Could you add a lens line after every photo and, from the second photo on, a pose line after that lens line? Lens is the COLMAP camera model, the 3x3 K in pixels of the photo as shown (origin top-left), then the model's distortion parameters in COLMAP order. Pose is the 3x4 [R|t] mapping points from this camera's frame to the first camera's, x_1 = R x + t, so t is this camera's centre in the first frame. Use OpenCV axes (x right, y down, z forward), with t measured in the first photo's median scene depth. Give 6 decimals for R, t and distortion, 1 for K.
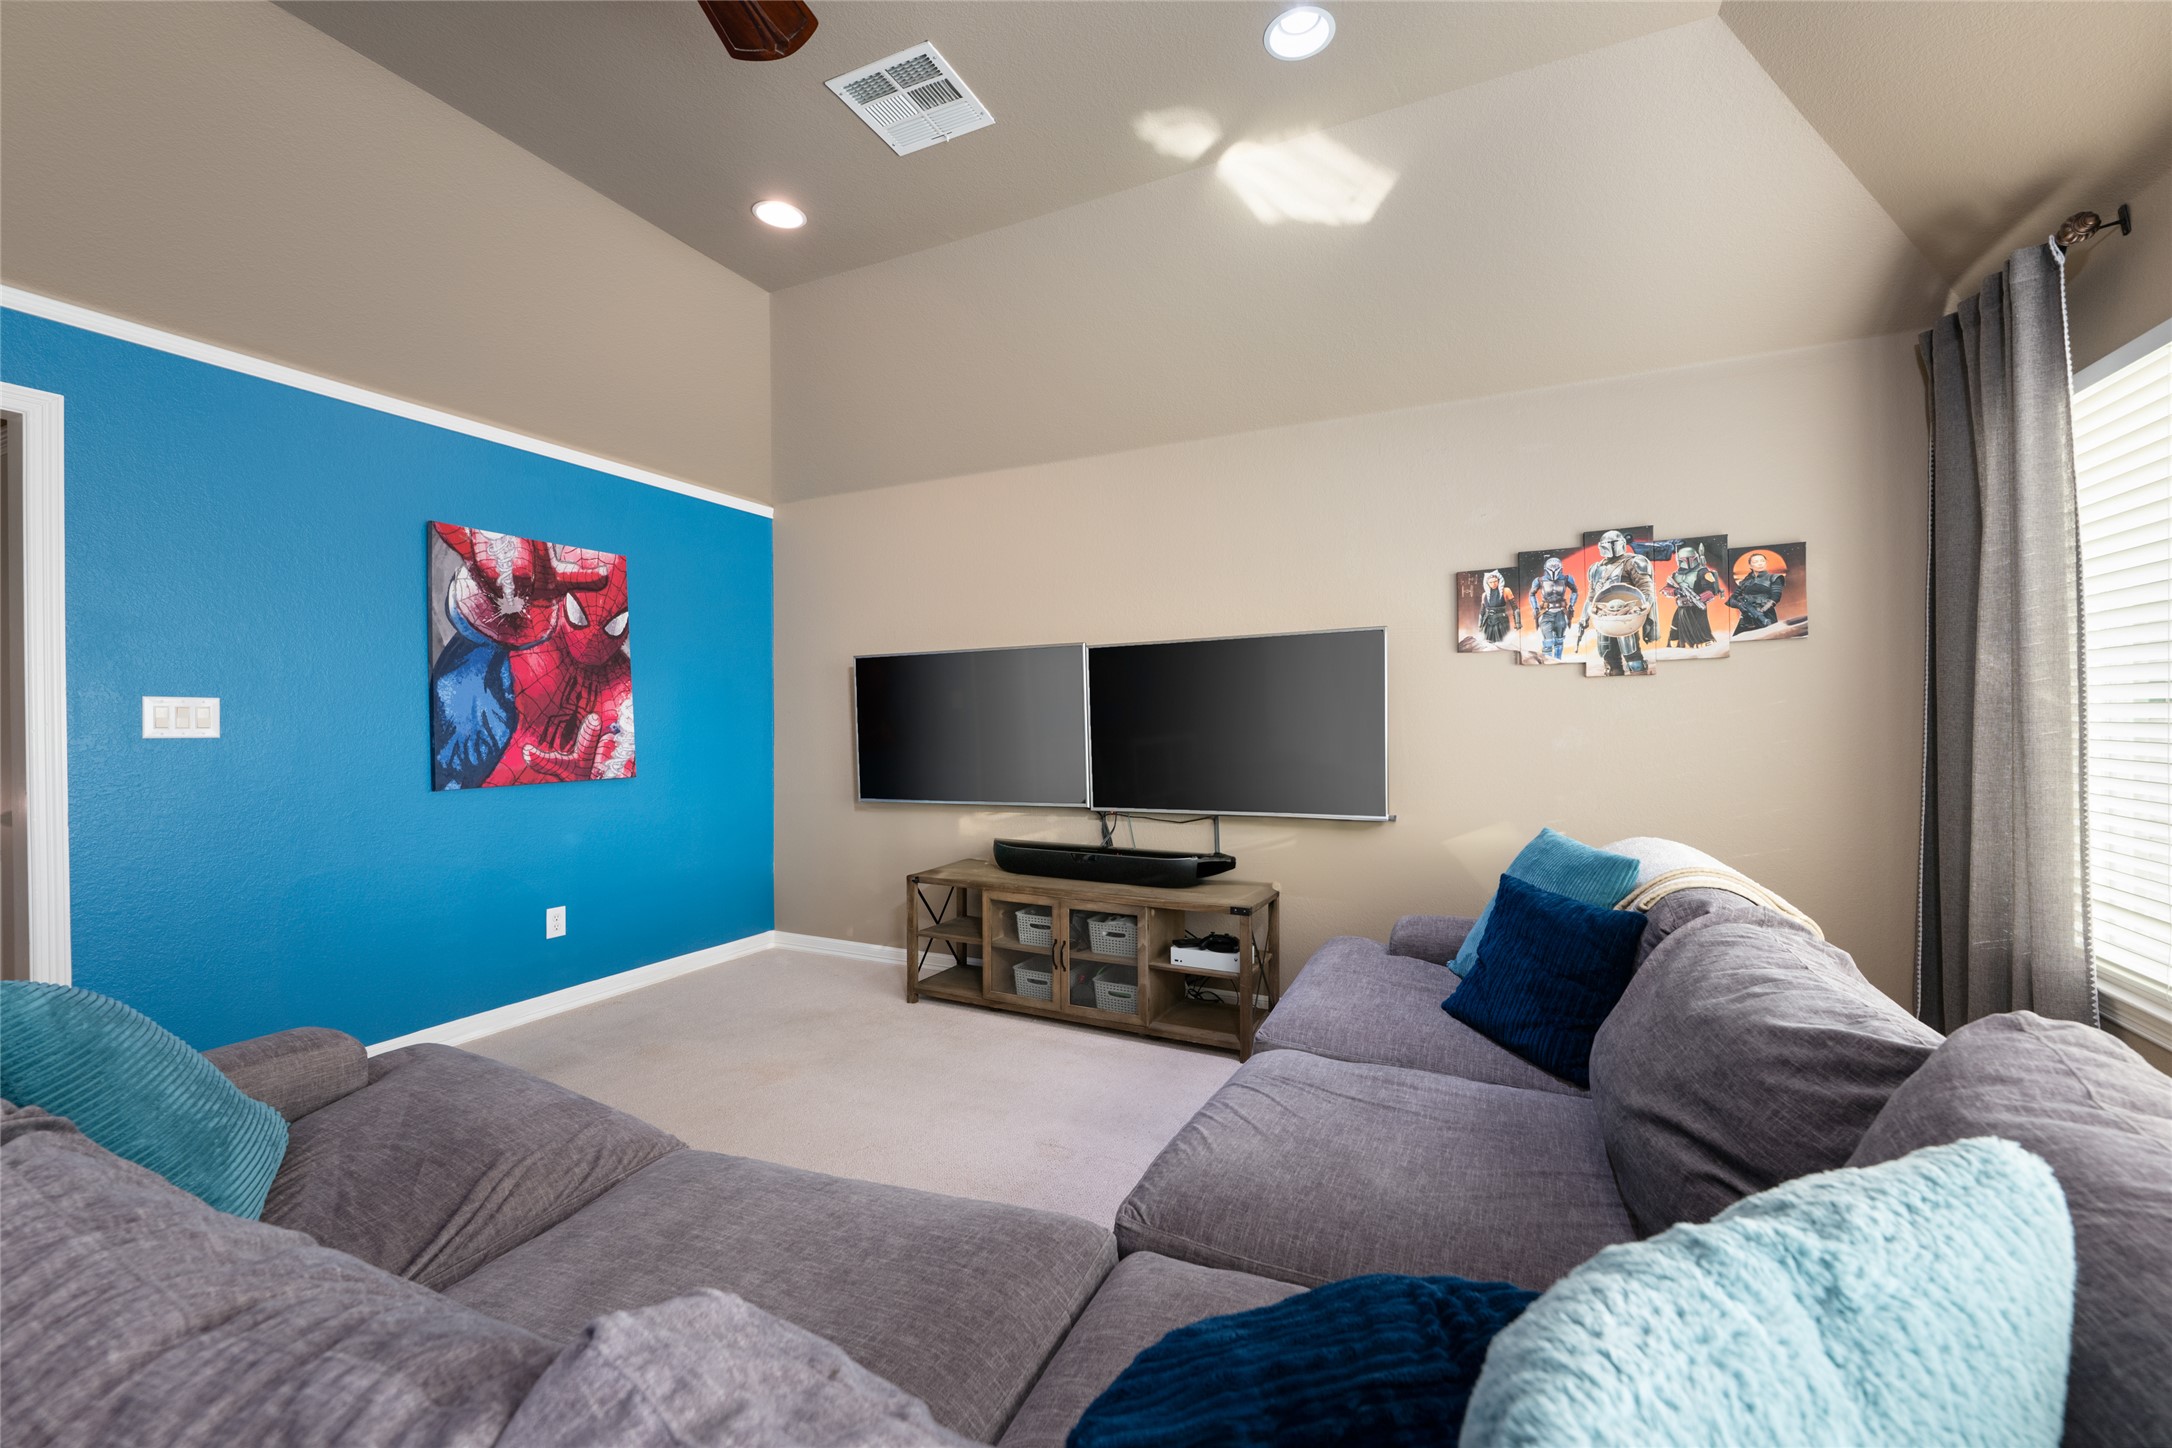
lens RADIAL K [[856.2, 0, 1083.1], [0, 856.2, 721.6], [0, 0, 1]] dist [0.000045, 0.000020]
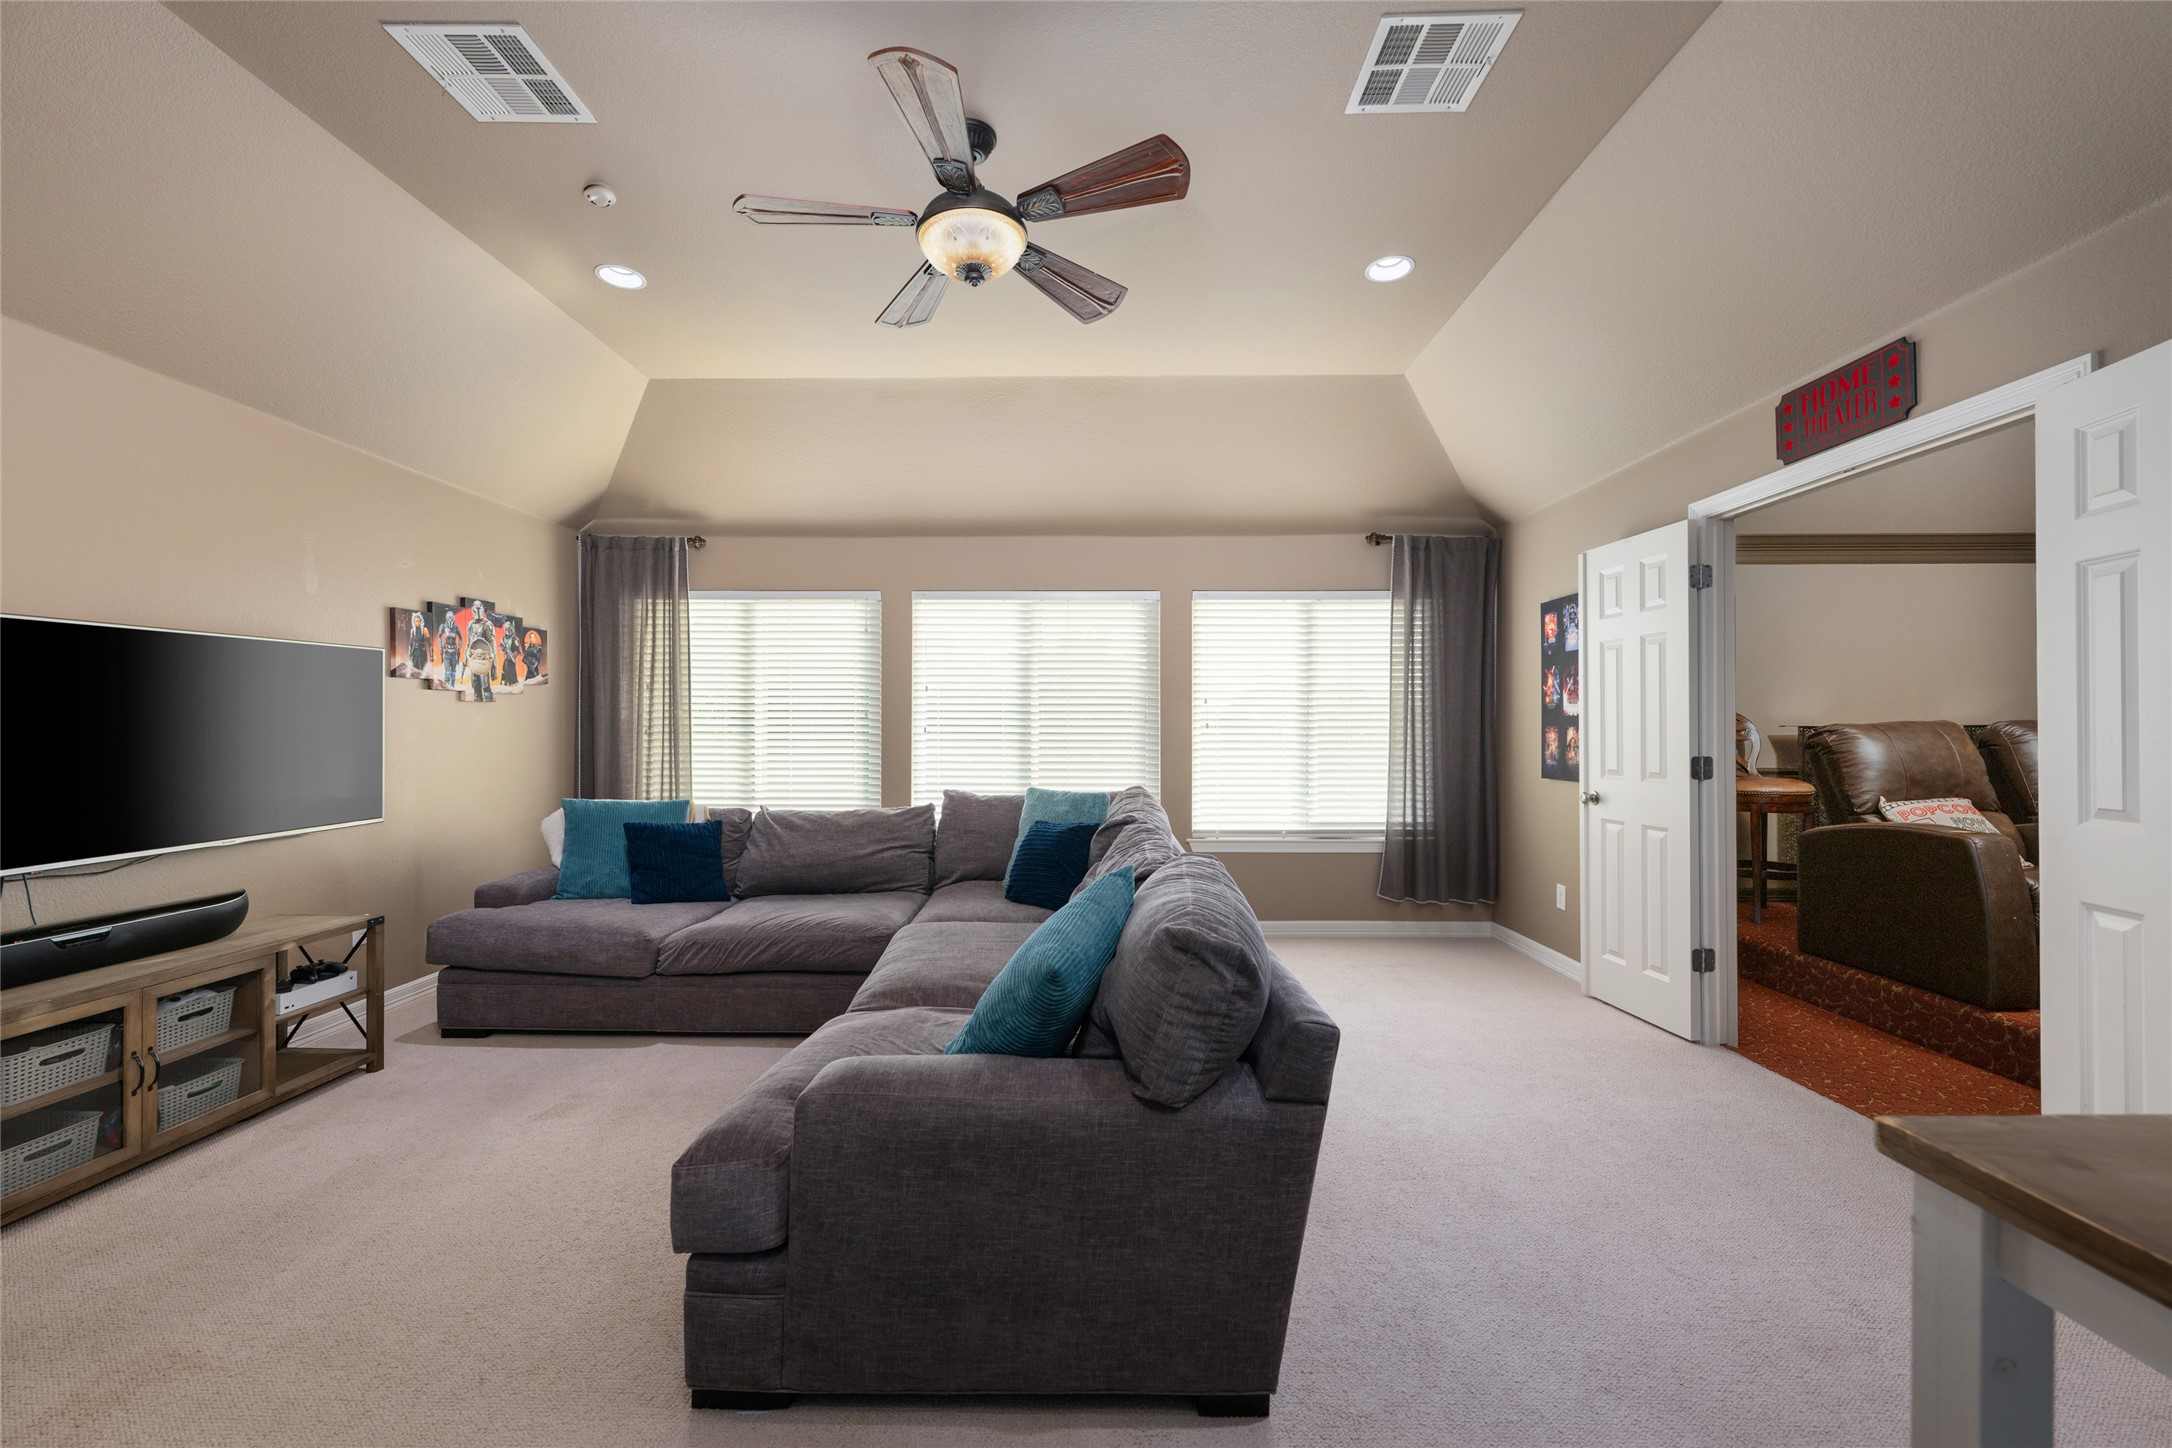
lens RADIAL K [[856.2, 0, 1084.7], [0, 856.2, 723.8], [0, 0, 1]] dist [0.000045, 0.000020]
pose [[-0.427989, 0.011155, 0.903715, -1.118876], [0.008575, 0.999929, -0.008281, 0.004804], [-0.903743, 0.004206, -0.428054, 0.696055]]
